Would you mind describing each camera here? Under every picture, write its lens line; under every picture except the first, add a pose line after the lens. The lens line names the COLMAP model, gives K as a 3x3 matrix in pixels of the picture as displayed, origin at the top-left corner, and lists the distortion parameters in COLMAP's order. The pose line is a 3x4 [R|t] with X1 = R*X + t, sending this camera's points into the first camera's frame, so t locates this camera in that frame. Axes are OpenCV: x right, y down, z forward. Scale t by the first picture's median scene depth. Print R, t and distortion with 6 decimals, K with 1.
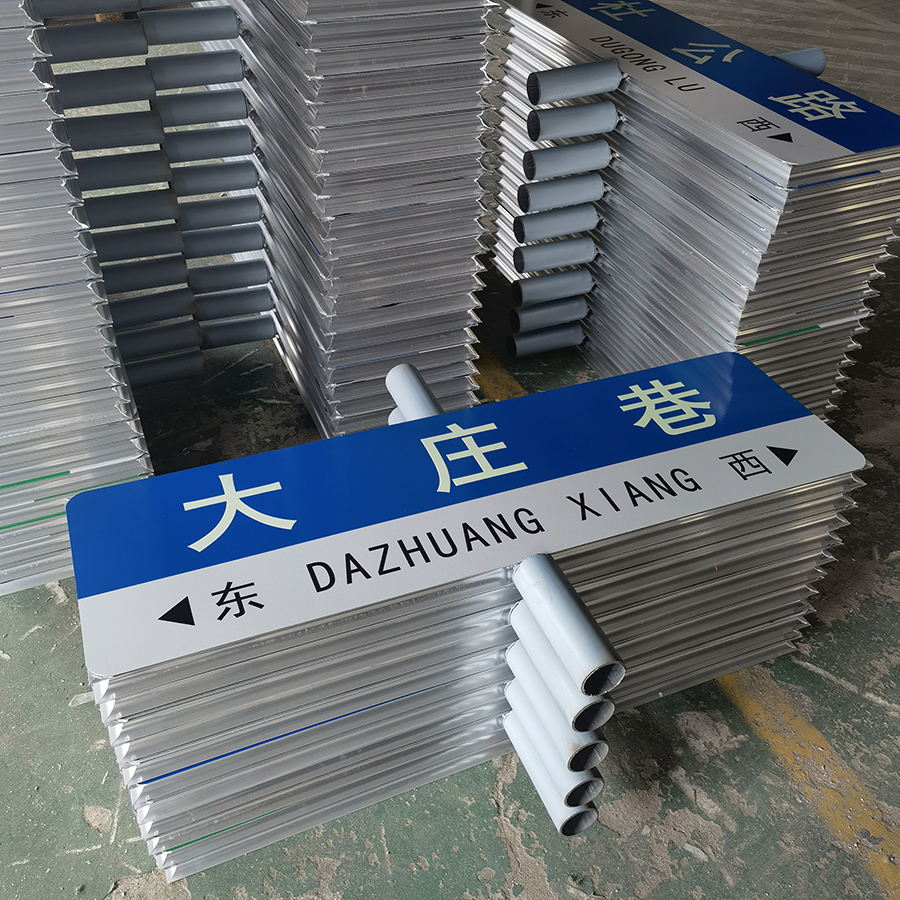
lens RADIAL K [[917.0, 0, 450.0], [0, 917.0, 450.0], [0, 0, 1]] dist [0.132655, -0.003201]
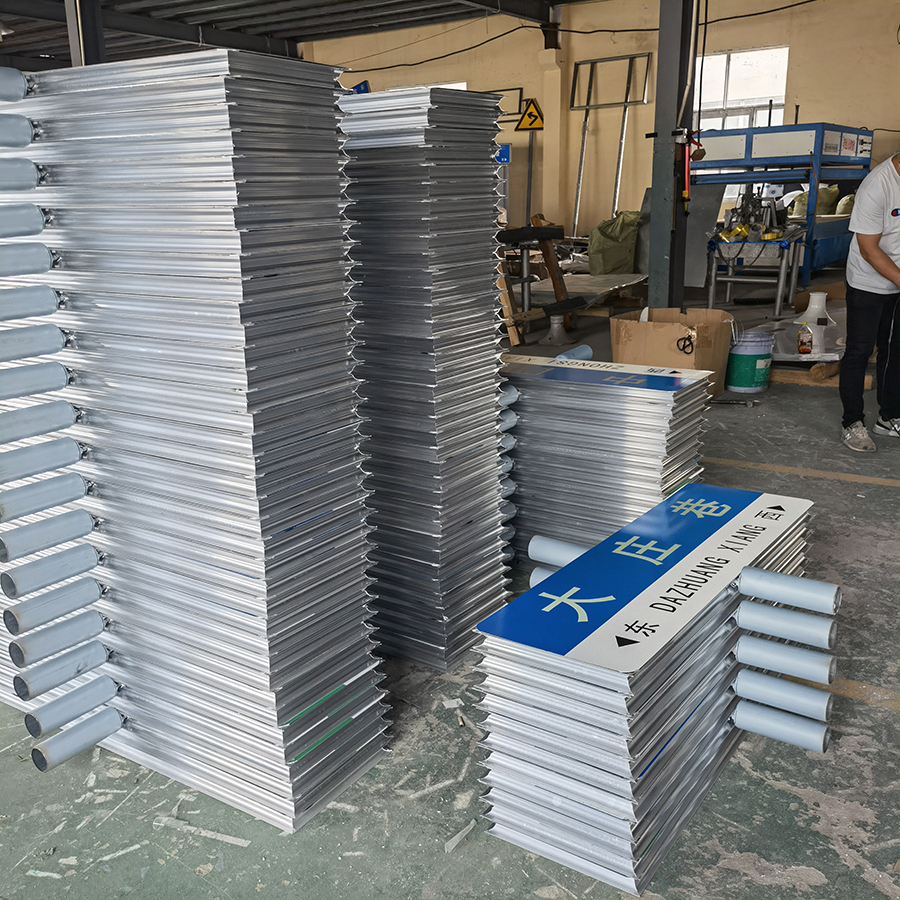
lens RADIAL K [[917.0, 0, 450.0], [0, 917.0, 450.0], [0, 0, 1]] dist [0.132655, -0.003201]
pose [[0.845069, -0.194570, 0.497998, -1.007606], [0.379931, 0.873881, -0.303289, 0.206968], [-0.376180, 0.445505, 0.812413, -0.230576]]
